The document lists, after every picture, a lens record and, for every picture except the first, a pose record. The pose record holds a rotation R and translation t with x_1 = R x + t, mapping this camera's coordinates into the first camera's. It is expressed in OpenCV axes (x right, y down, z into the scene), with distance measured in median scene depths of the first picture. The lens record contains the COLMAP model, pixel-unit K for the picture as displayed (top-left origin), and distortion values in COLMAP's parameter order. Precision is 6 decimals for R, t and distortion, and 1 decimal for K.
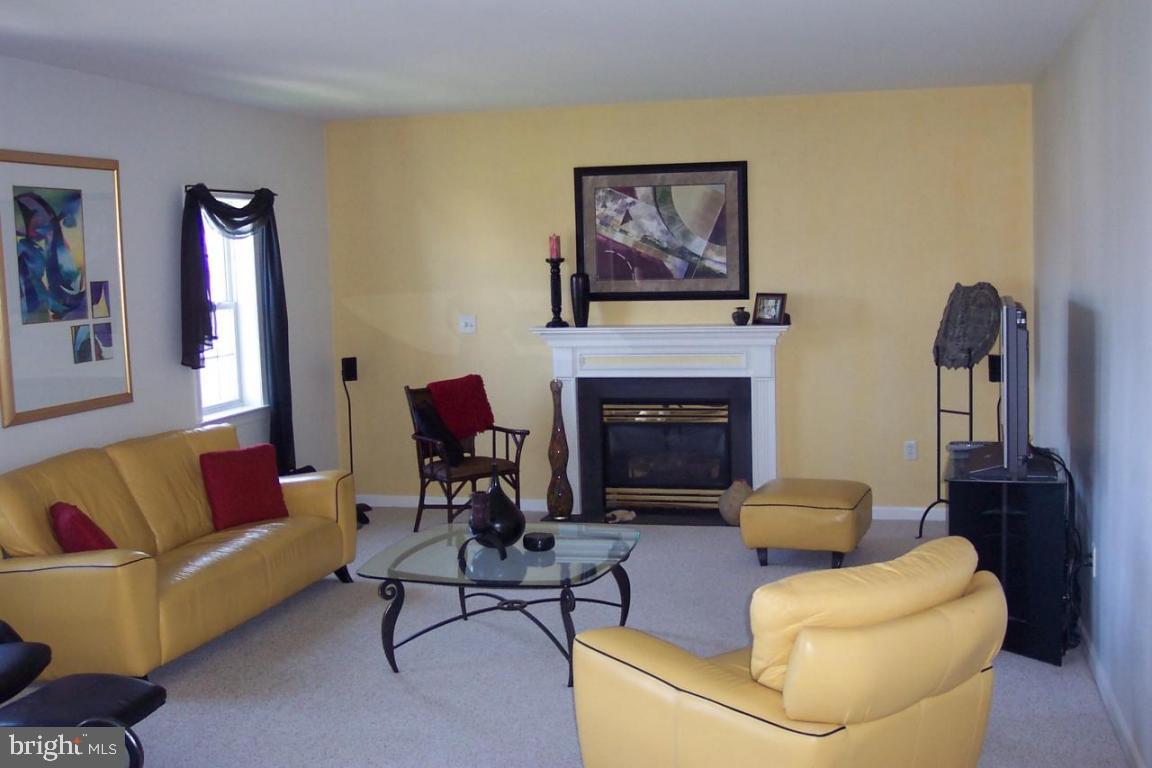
lens RADIAL K [[1237.5, 0, 577.8], [0, 1237.5, 380.5], [0, 0, 1]] dist [-0.079135, 0.000000]
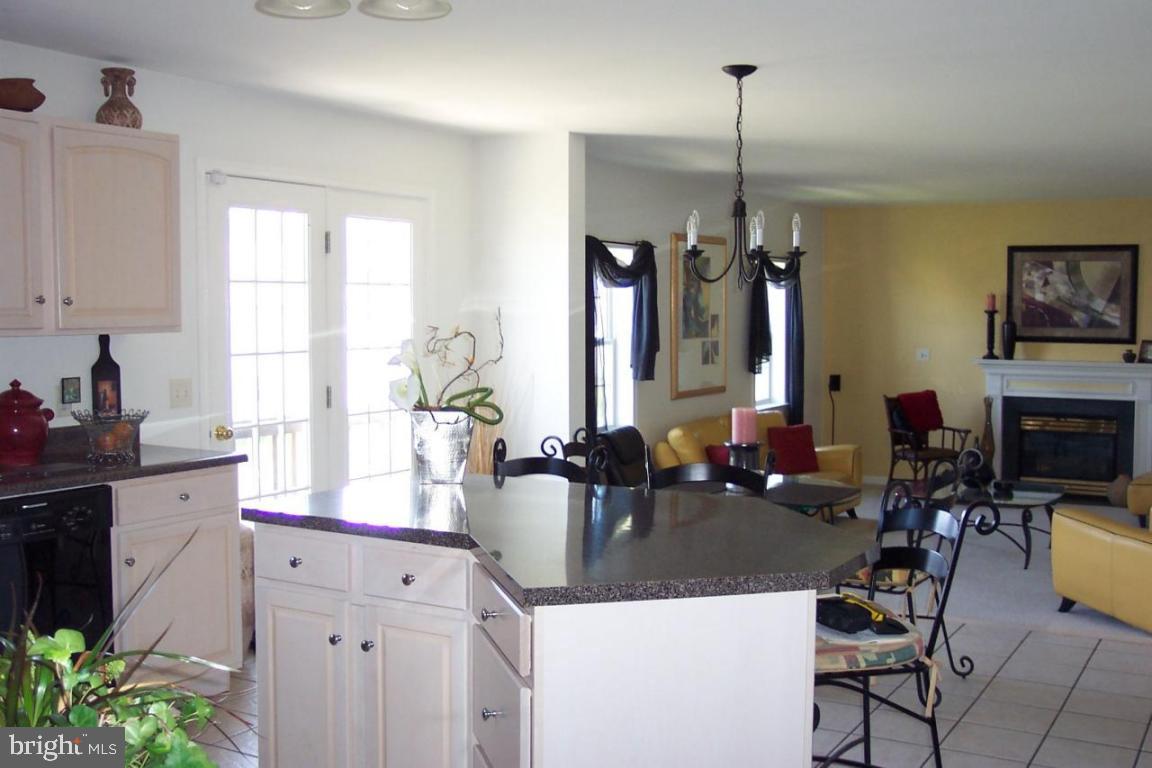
lens RADIAL K [[1237.5, 0, 575.0], [0, 1237.5, 387.6], [0, 0, 1]] dist [-0.079135, 0.000000]
pose [[0.967456, 0.044679, -0.249065, -0.127106], [-0.052989, 0.998237, -0.026755, 0.051949], [0.247431, 0.039082, 0.968117, -0.469329]]
